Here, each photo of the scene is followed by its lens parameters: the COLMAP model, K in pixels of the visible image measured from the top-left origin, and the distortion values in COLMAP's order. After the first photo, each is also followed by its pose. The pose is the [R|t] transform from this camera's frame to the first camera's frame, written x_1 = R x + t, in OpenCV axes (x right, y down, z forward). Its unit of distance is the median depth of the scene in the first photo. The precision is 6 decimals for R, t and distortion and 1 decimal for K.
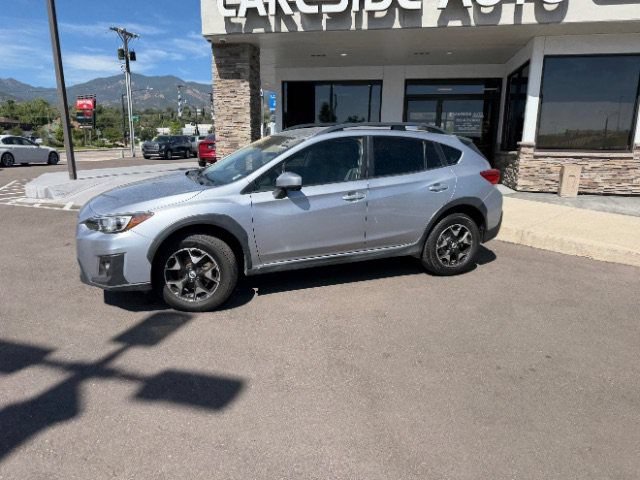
lens RADIAL K [[456.1, 0, 319.7], [0, 456.1, 242.6], [0, 0, 1]] dist [0.027544, -0.034368]
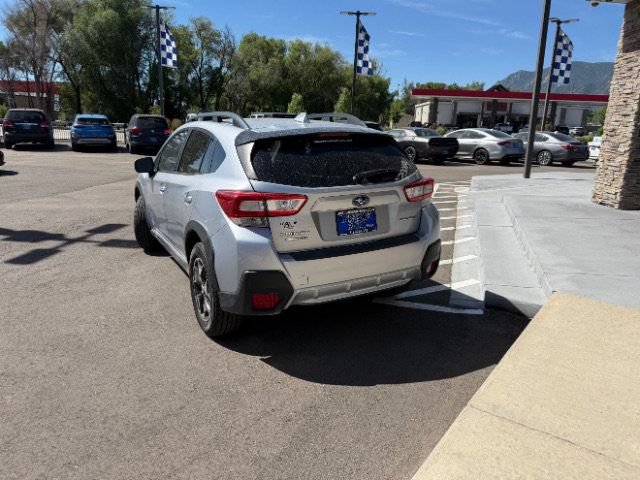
lens RADIAL K [[456.1, 0, 318.7], [0, 456.1, 235.6], [0, 0, 1]] dist [0.027544, -0.034368]
pose [[0.097654, 0.227091, -0.968965, 0.783469], [-0.243881, 0.949393, 0.197926, -0.202718], [0.964876, 0.216984, 0.148095, 0.859732]]
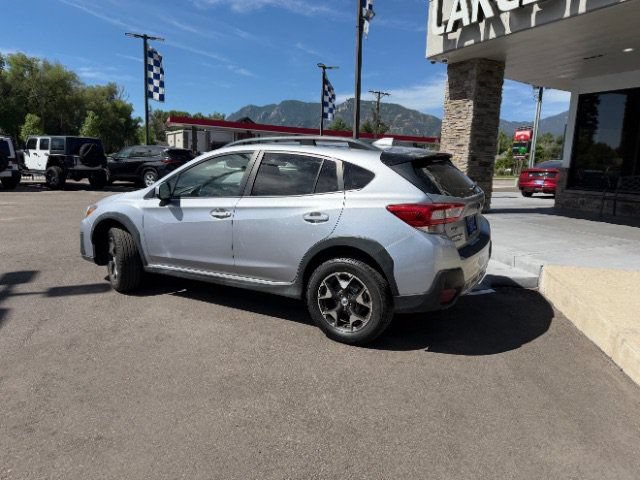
lens RADIAL K [[456.1, 0, 318.0], [0, 456.1, 240.4], [0, 0, 1]] dist [0.027544, -0.034368]
pose [[0.598368, 0.145832, -0.787838, 0.671623], [-0.199715, 0.979407, 0.029607, -0.082968], [0.775932, 0.139628, 0.615170, 0.421047]]
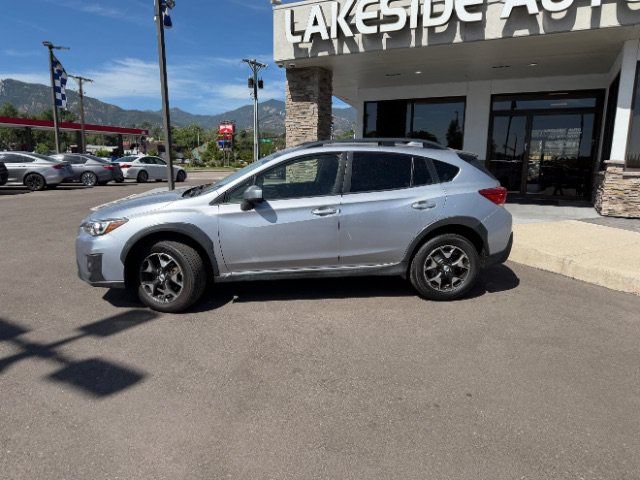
lens RADIAL K [[456.1, 0, 318.6], [0, 456.1, 243.1], [0, 0, 1]] dist [0.027544, -0.034368]
pose [[0.961056, 0.048953, -0.271984, 0.241276], [-0.060432, 0.997594, -0.033984, 0.001858], [0.269666, 0.049097, 0.961701, 0.029061]]
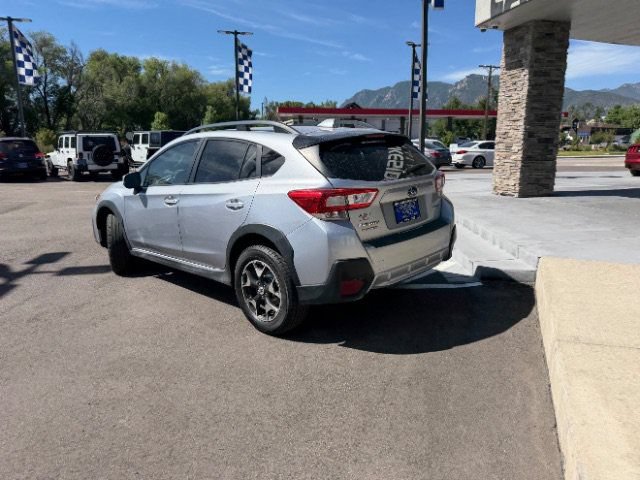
lens RADIAL K [[456.1, 0, 318.2], [0, 456.1, 234.3], [0, 0, 1]] dist [0.027544, -0.034368]
pose [[0.384444, 0.165406, -0.908209, 0.778507], [-0.189483, 0.977008, 0.097728, -0.133820], [0.903493, 0.134520, 0.406947, 0.641583]]
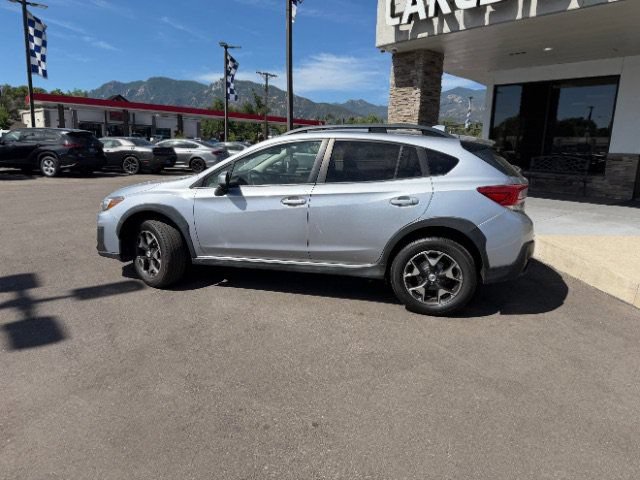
lens RADIAL K [[456.1, 0, 317.9], [0, 456.1, 236.1], [0, 0, 1]] dist [0.027544, -0.034368]
pose [[0.786896, 0.130036, -0.603229, 0.495020], [-0.153599, 0.988053, 0.012626, -0.035866], [0.597663, 0.082720, 0.797468, 0.204351]]
